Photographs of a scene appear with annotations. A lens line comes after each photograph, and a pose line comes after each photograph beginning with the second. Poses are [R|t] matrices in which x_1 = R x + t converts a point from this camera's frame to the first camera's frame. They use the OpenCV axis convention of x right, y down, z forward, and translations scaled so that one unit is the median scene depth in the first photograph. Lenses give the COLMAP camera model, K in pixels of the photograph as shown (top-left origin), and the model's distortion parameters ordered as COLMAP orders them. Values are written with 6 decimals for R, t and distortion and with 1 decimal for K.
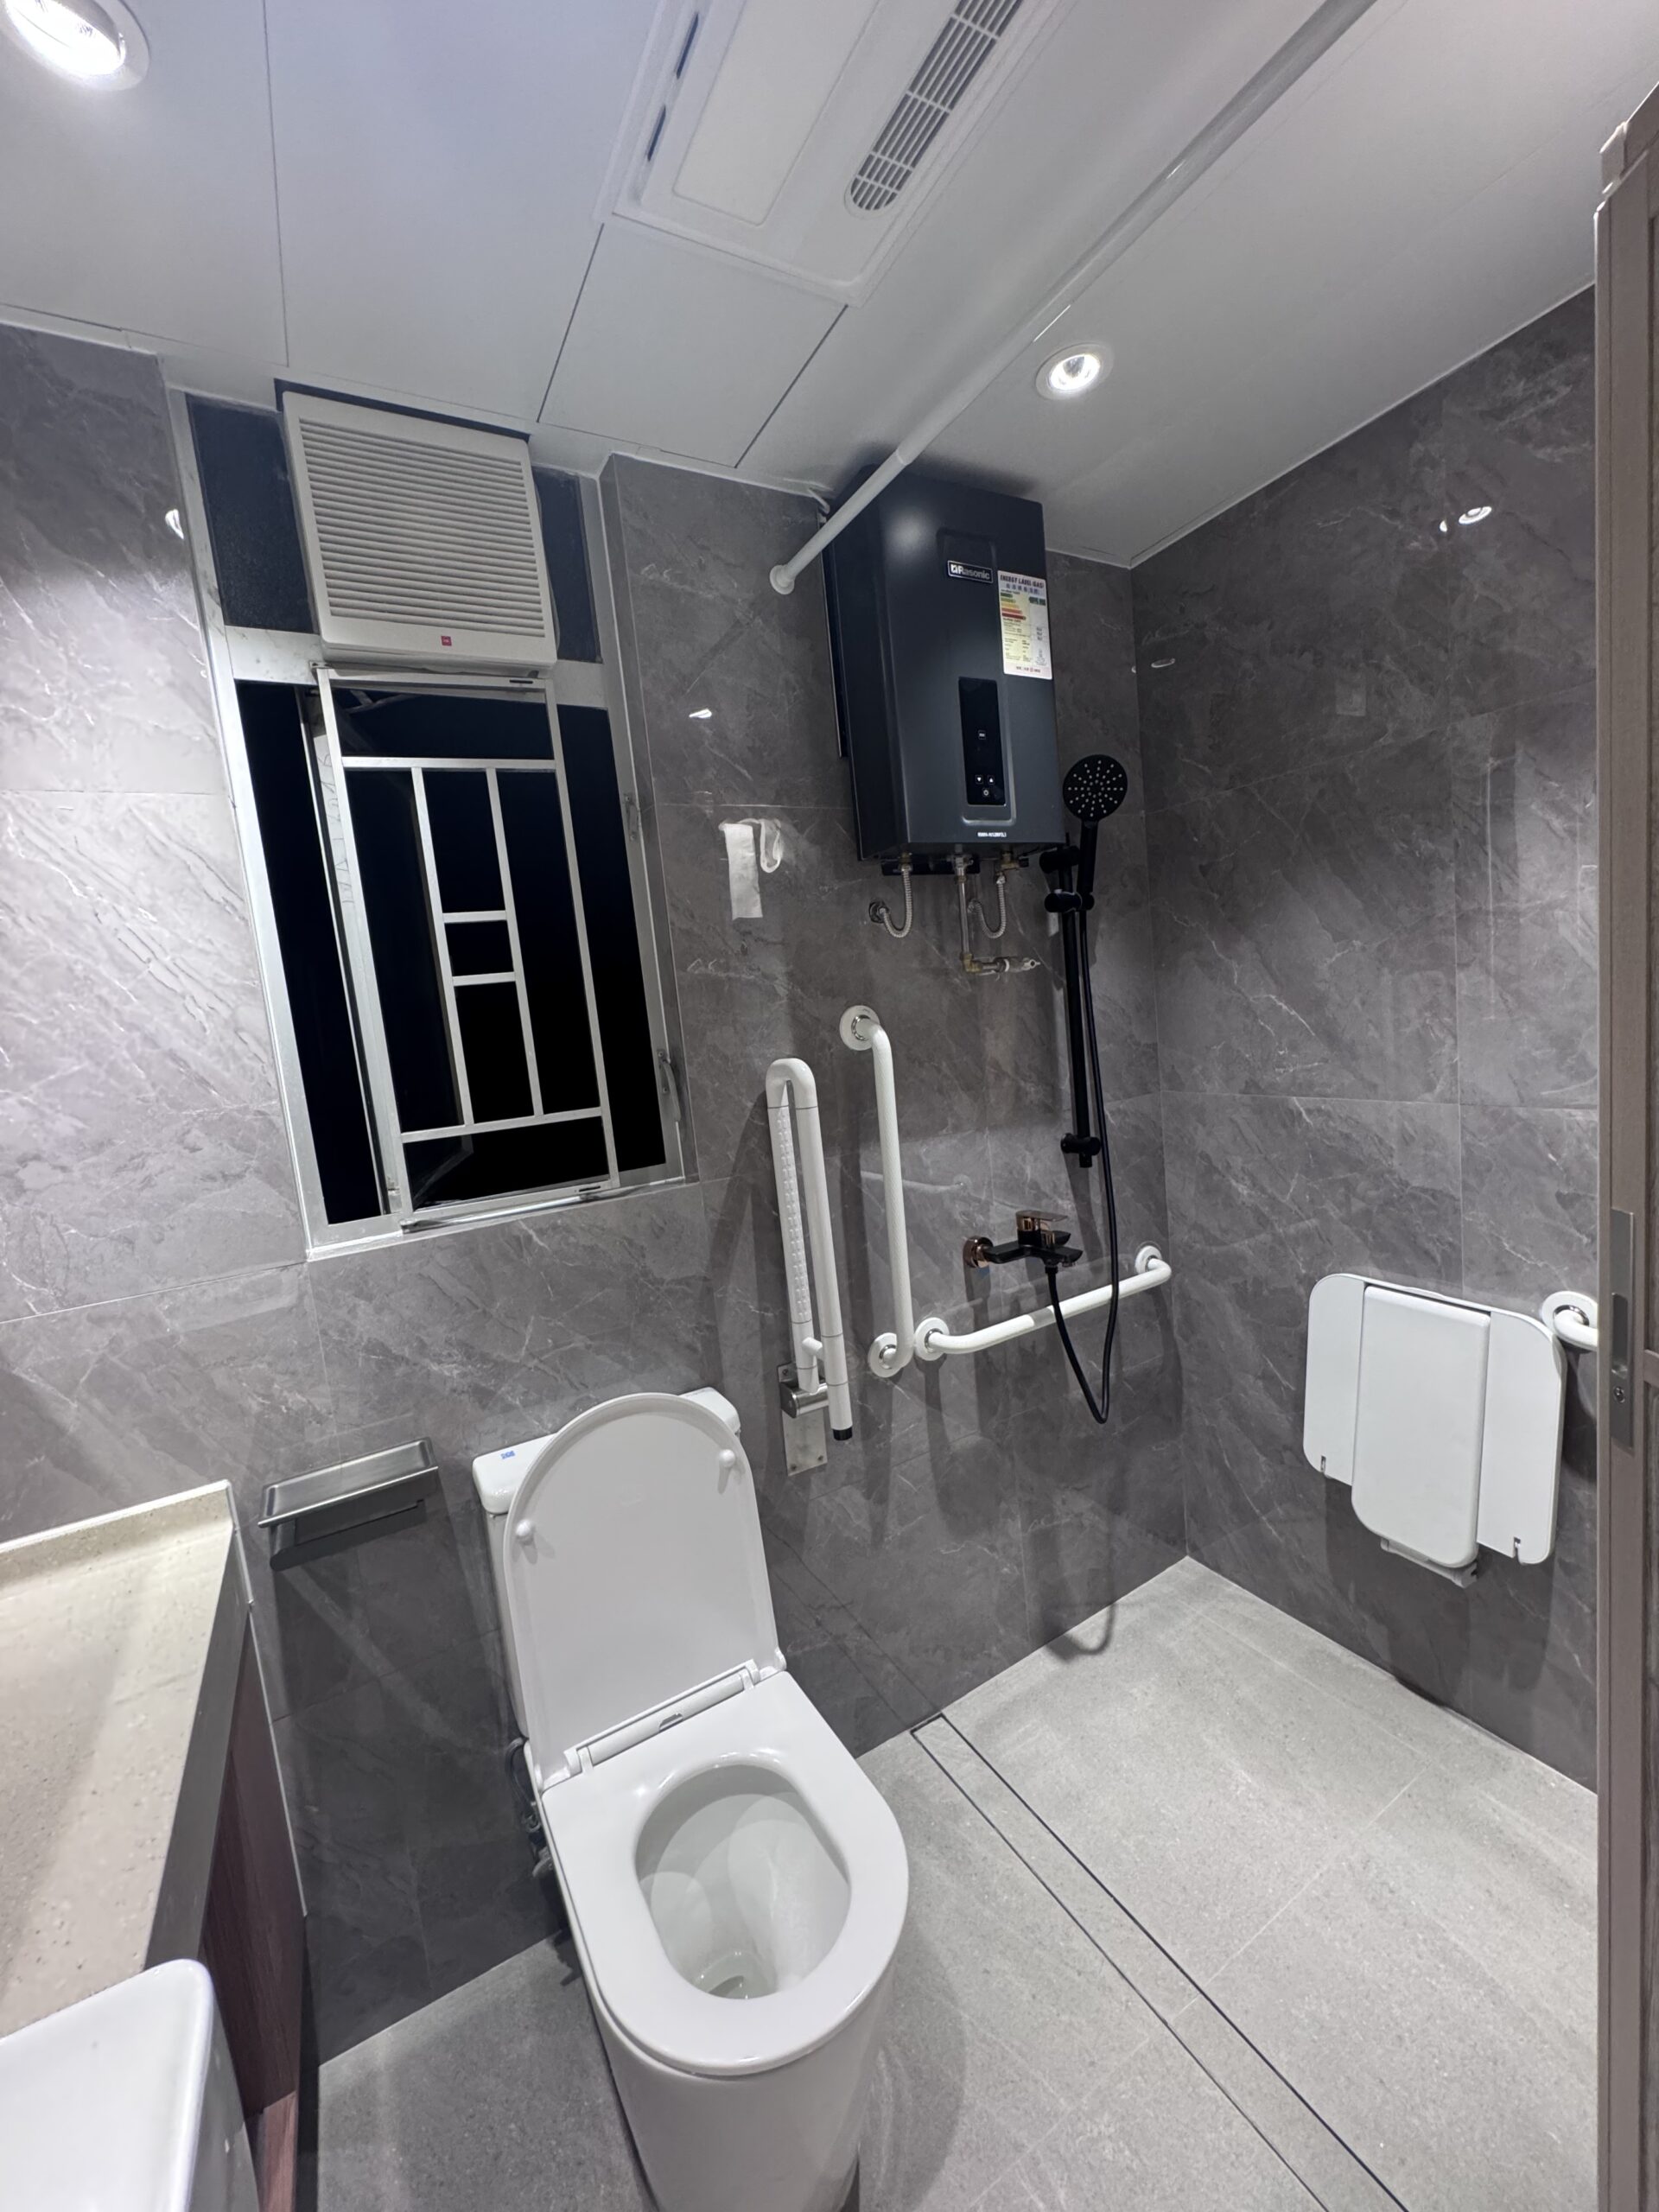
lens RADIAL K [[883.8, 0, 824.9], [0, 883.8, 1106.7], [0, 0, 1]] dist [-0.001715, 0.000068]
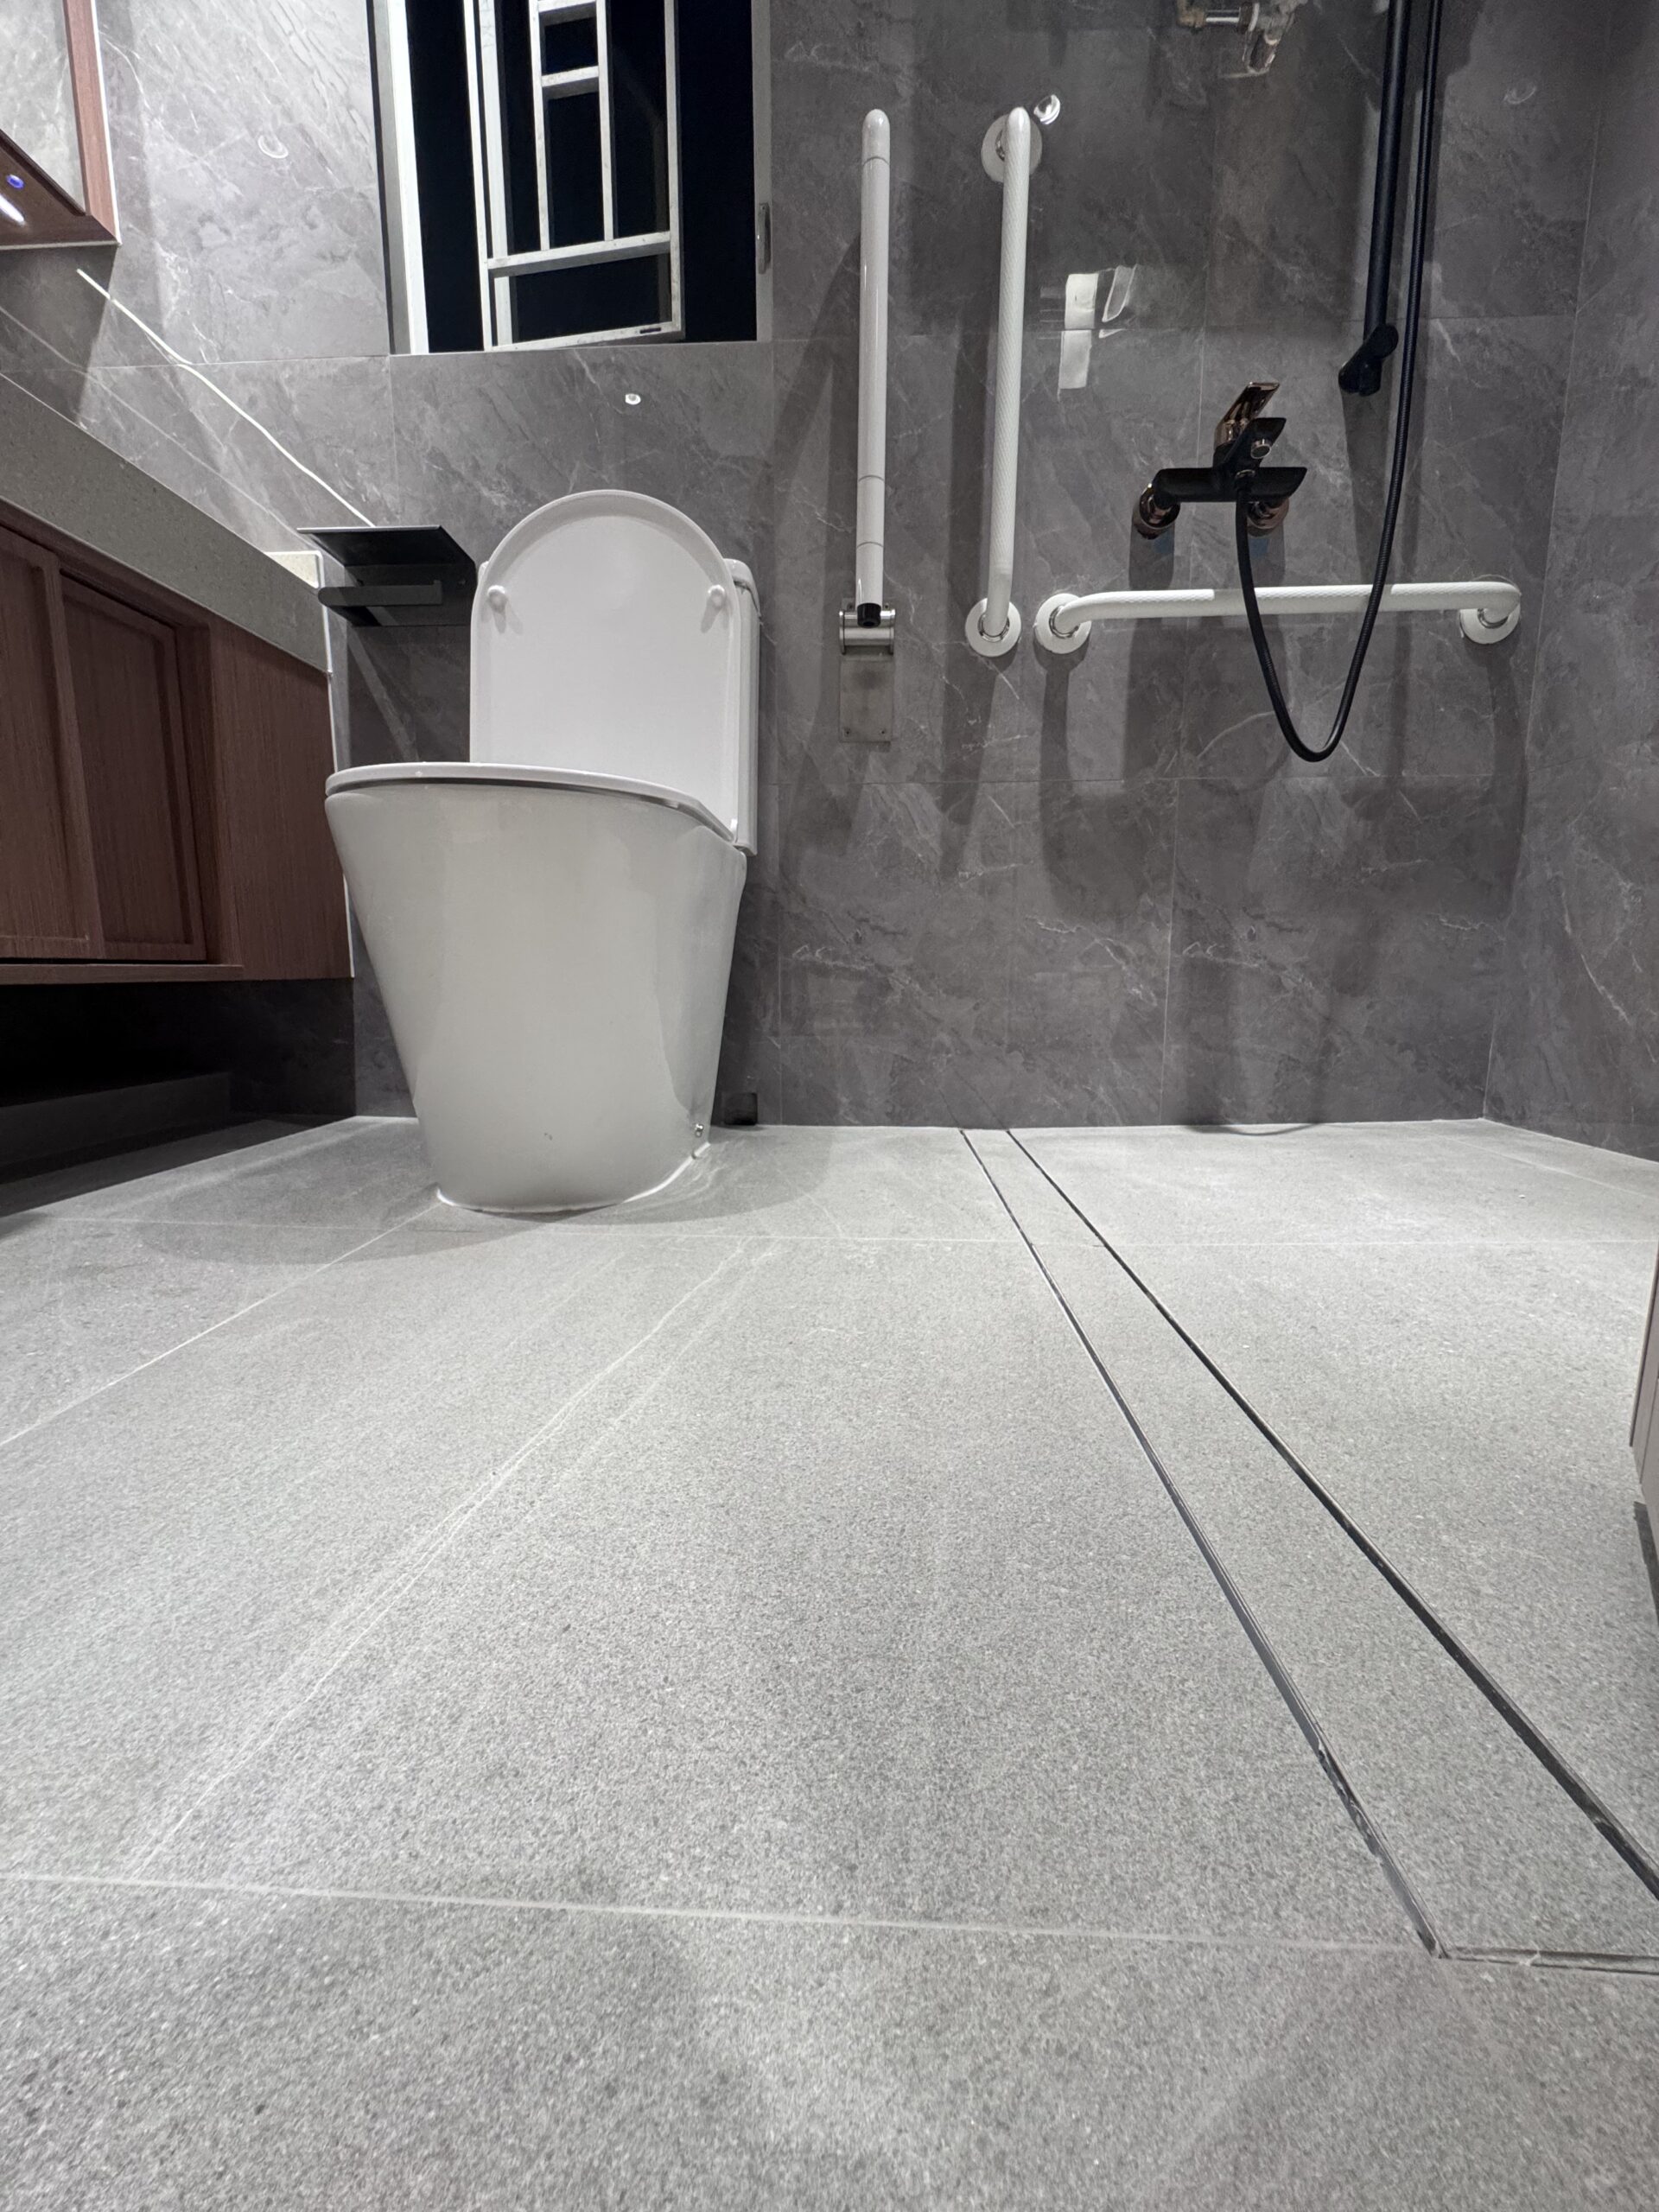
lens RADIAL K [[883.8, 0, 823.8], [0, 883.8, 1110.6], [0, 0, 1]] dist [-0.001715, 0.000068]
pose [[0.840318, 0.181733, -0.510723, 0.584455], [-0.142975, 0.983073, 0.114568, 0.875440], [0.522899, -0.023253, 0.852078, 0.319166]]
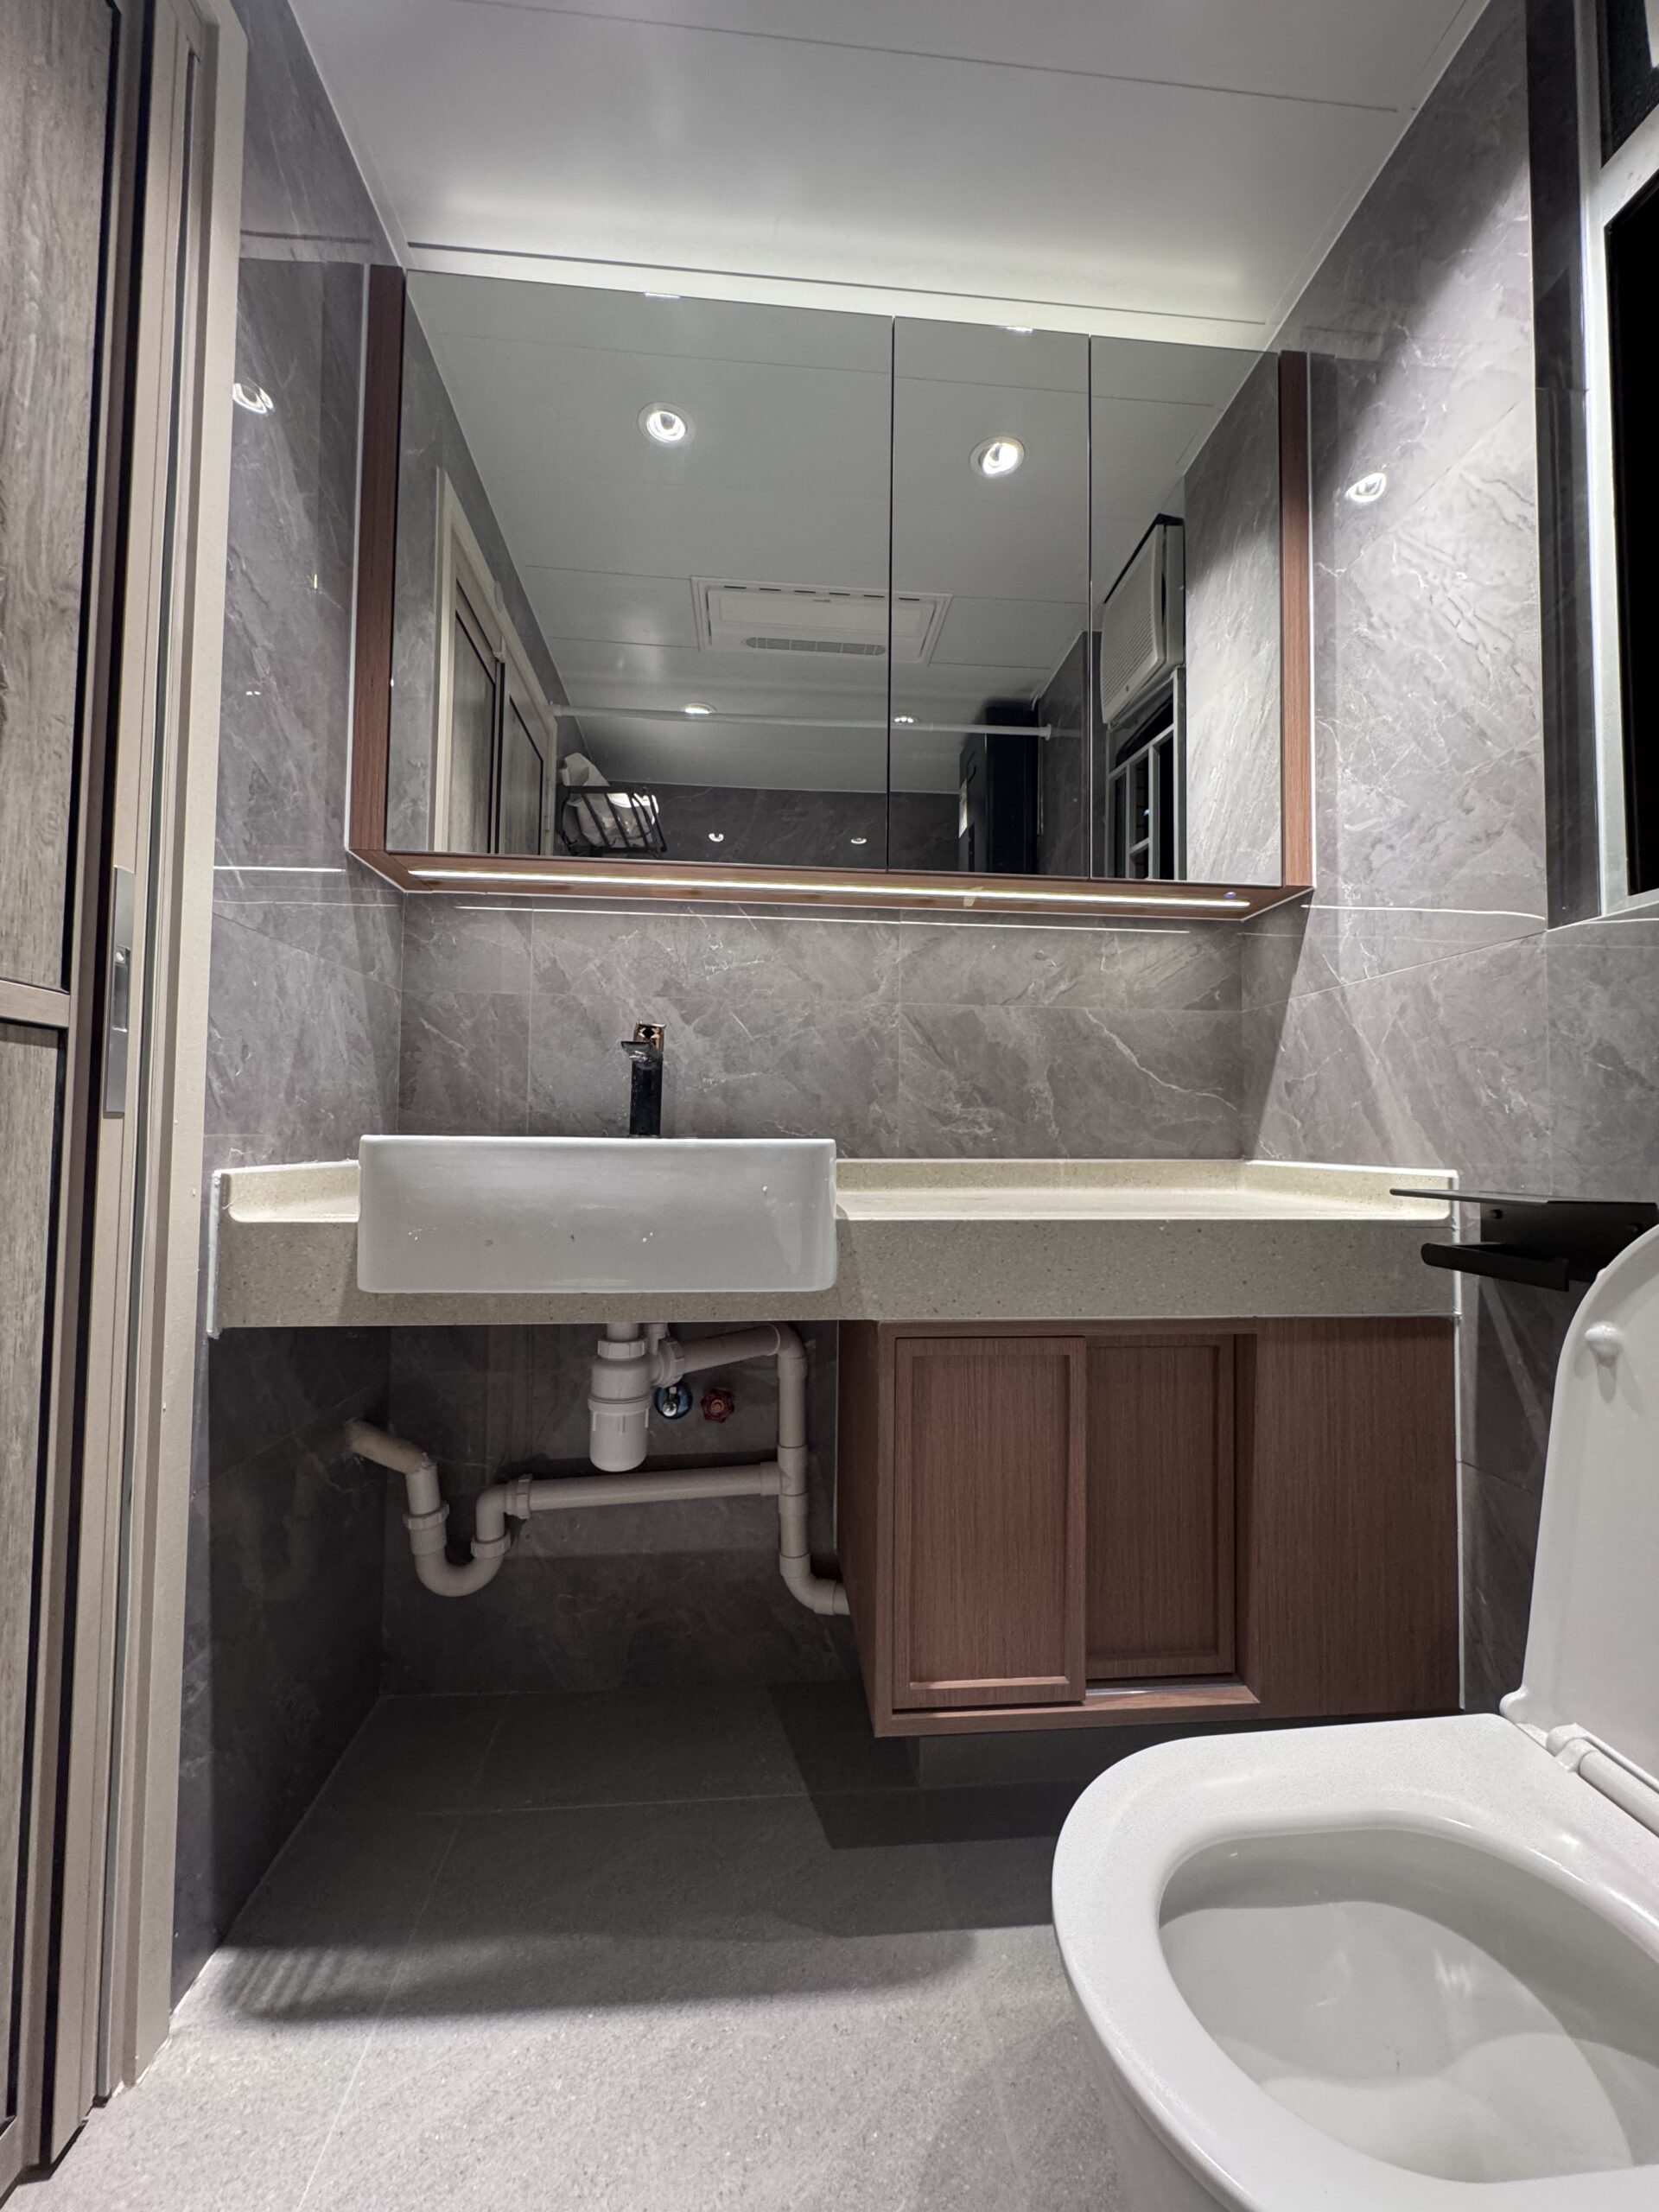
lens RADIAL K [[883.8, 0, 827.2], [0, 883.8, 1104.2], [0, 0, 1]] dist [-0.001715, 0.000068]
pose [[-0.419770, 0.059803, -0.905658, 0.419682], [-0.070826, 0.992626, 0.098373, 0.292688], [0.904863, 0.105438, -0.412439, 0.737934]]
